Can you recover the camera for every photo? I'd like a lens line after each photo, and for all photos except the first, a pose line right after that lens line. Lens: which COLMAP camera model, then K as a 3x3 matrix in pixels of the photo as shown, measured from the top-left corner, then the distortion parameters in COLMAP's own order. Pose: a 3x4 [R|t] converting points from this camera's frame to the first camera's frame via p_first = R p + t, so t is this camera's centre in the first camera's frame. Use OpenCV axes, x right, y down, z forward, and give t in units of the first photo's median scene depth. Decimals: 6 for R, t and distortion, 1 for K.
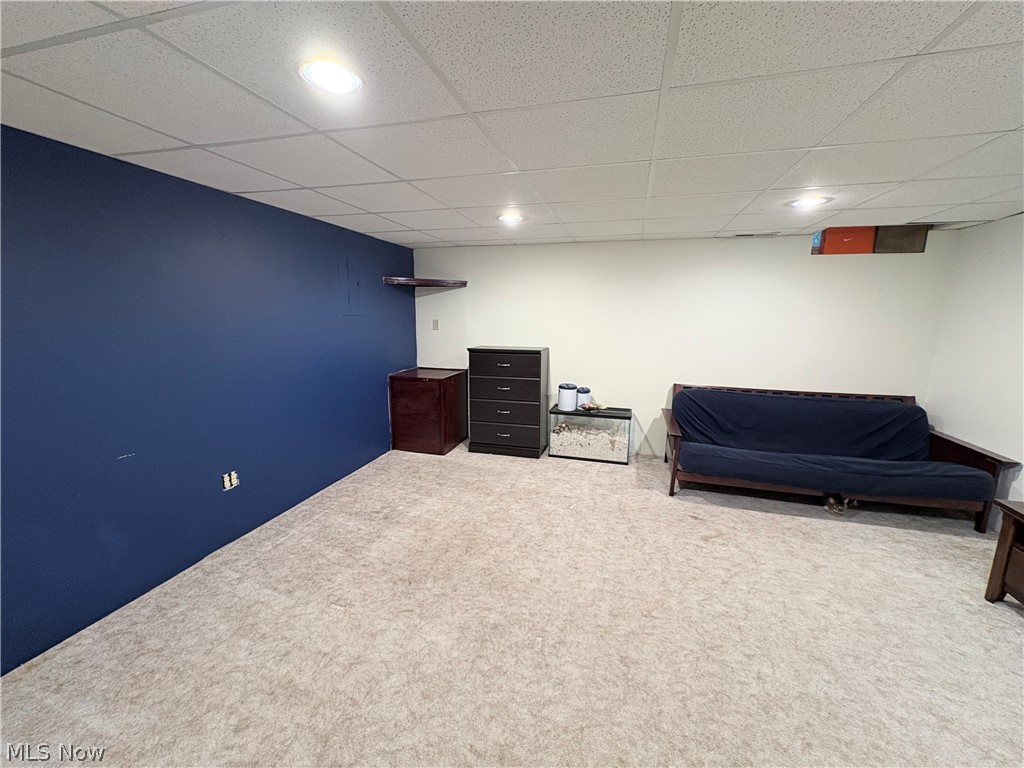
lens RADIAL K [[408.4, 0, 514.1], [0, 408.4, 384.7], [0, 0, 1]] dist [-0.001893, 0.001196]
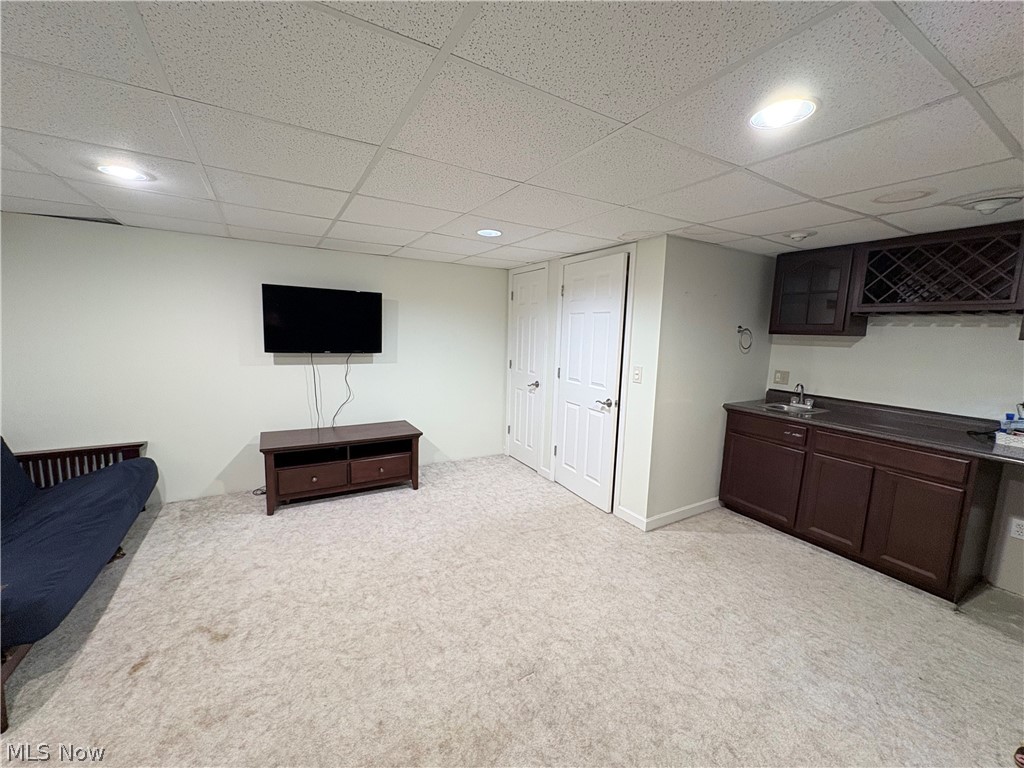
lens RADIAL K [[408.4, 0, 513.0], [0, 408.4, 383.8], [0, 0, 1]] dist [-0.001893, 0.001196]
pose [[-0.720189, -0.122522, 0.682874, -0.321451], [0.090529, 0.959271, 0.267589, -0.187092], [-0.687847, 0.254534, -0.679764, 1.002302]]
